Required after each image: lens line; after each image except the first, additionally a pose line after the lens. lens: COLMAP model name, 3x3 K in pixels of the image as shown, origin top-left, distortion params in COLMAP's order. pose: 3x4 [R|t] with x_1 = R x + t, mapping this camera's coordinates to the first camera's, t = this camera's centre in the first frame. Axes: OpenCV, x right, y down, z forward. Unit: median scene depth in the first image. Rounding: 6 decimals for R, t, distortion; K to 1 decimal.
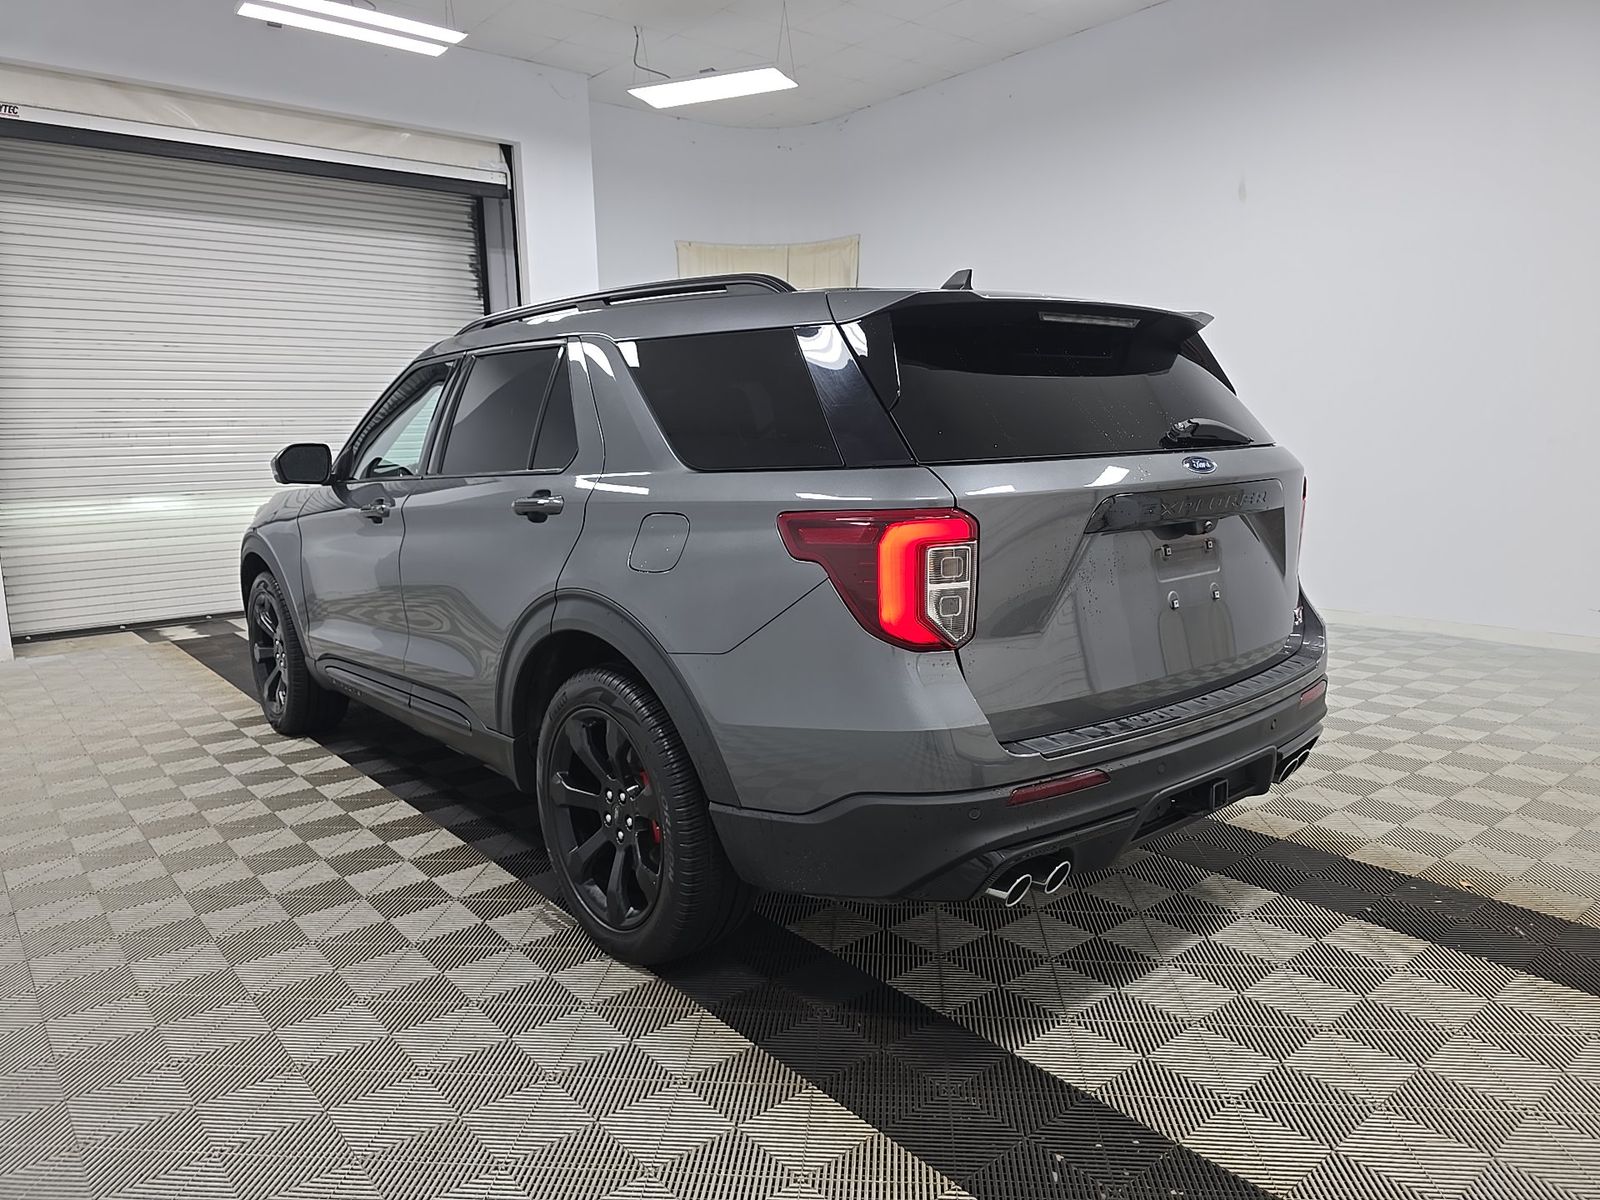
lens RADIAL K [[1079.3, 0, 800.0], [0, 1079.3, 600.0], [0, 0, 1]] dist [0.044958, -0.039994]
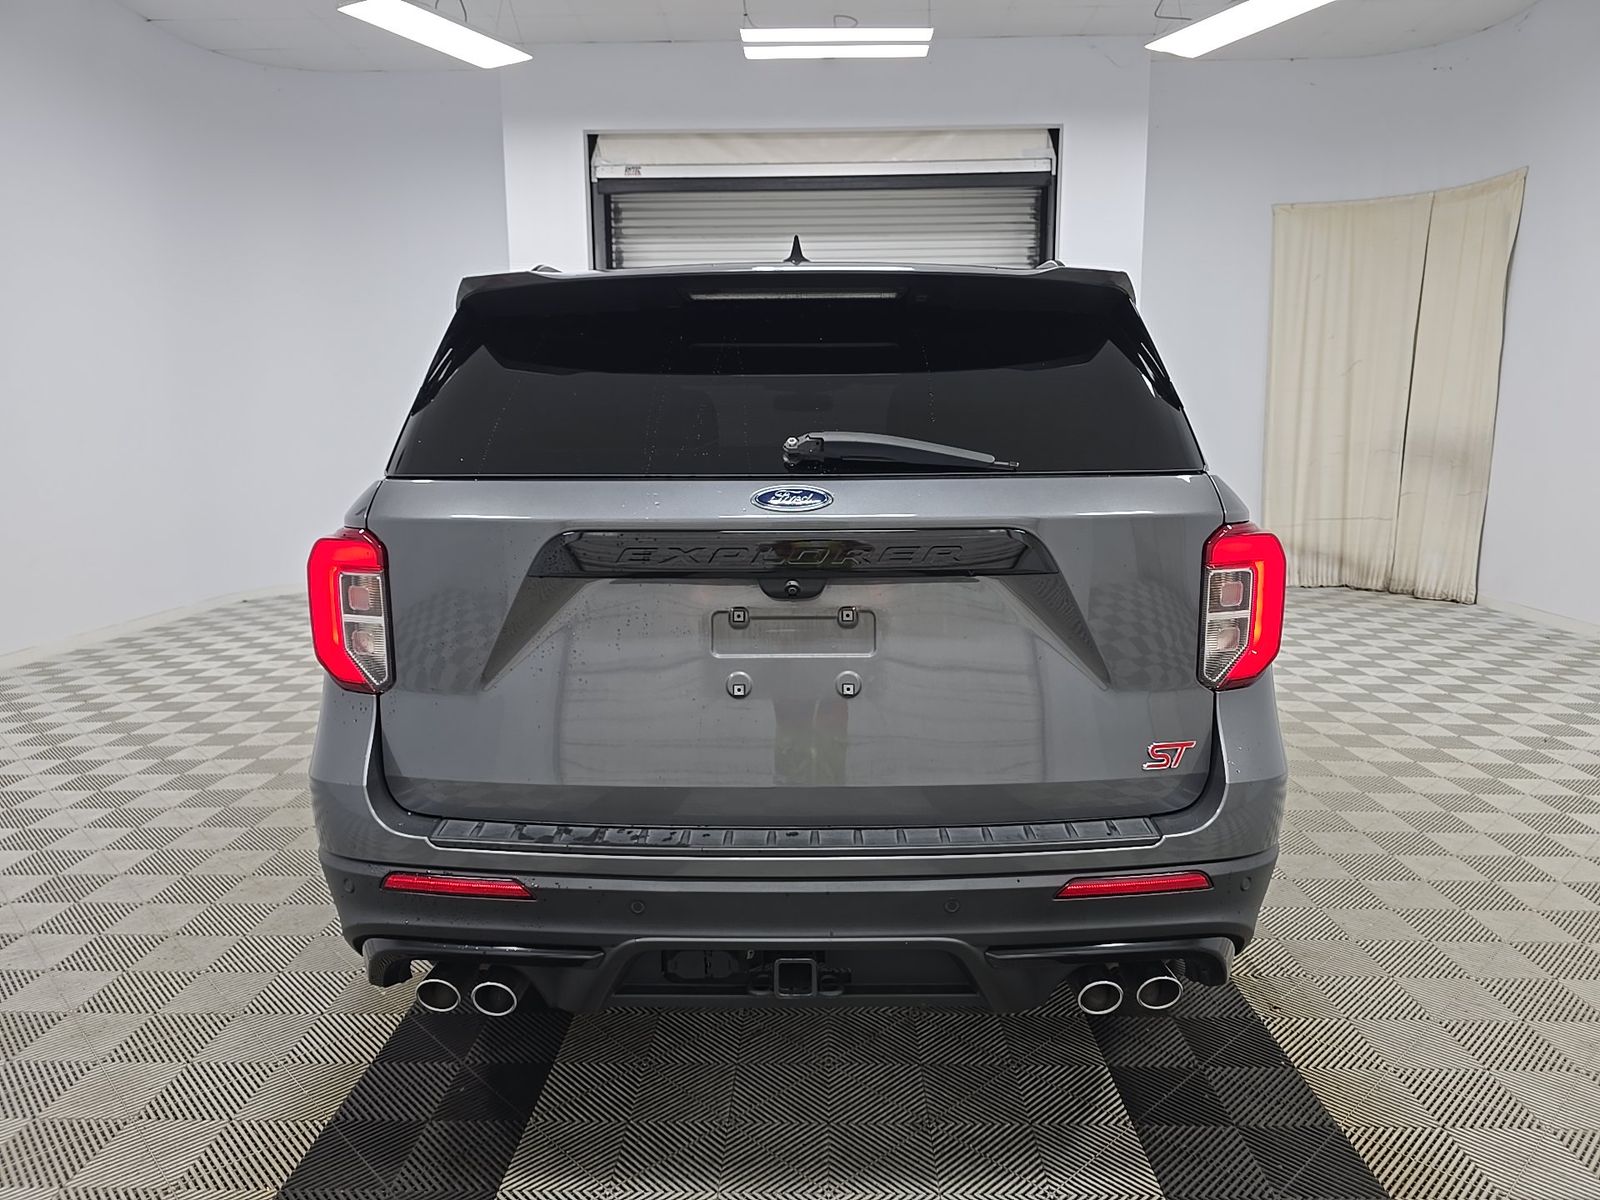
lens RADIAL K [[1079.3, 0, 800.0], [0, 1079.3, 600.0], [0, 0, 1]] dist [0.044958, -0.039994]
pose [[0.753652, 0.117068, -0.646764, 0.255677], [-0.111775, 0.992505, 0.049402, -0.029398], [0.647700, 0.035060, 0.761088, 0.149601]]
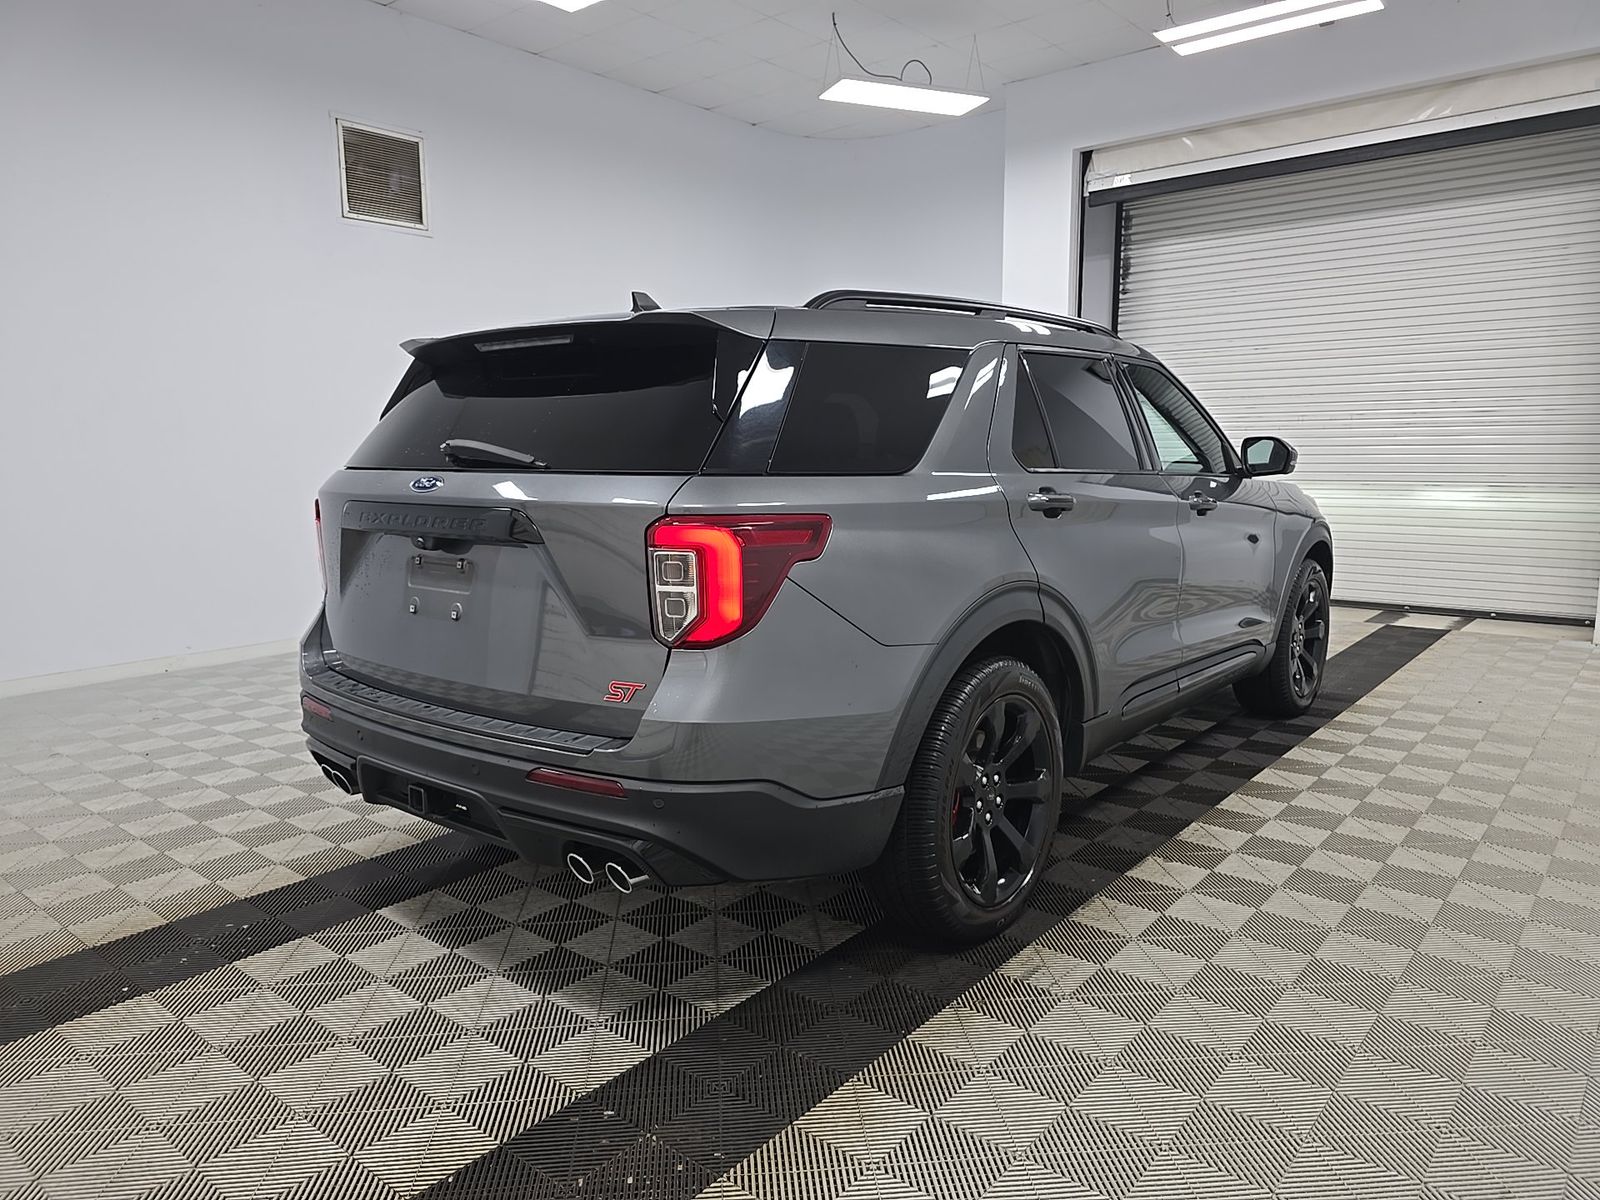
lens RADIAL K [[1079.3, 0, 800.0], [0, 1079.3, 600.0], [0, 0, 1]] dist [0.044958, -0.039994]
pose [[0.171485, 0.163577, -0.971512, 0.456286], [-0.149802, 0.978983, 0.138392, -0.066097], [0.973731, 0.121802, 0.192385, 0.360646]]
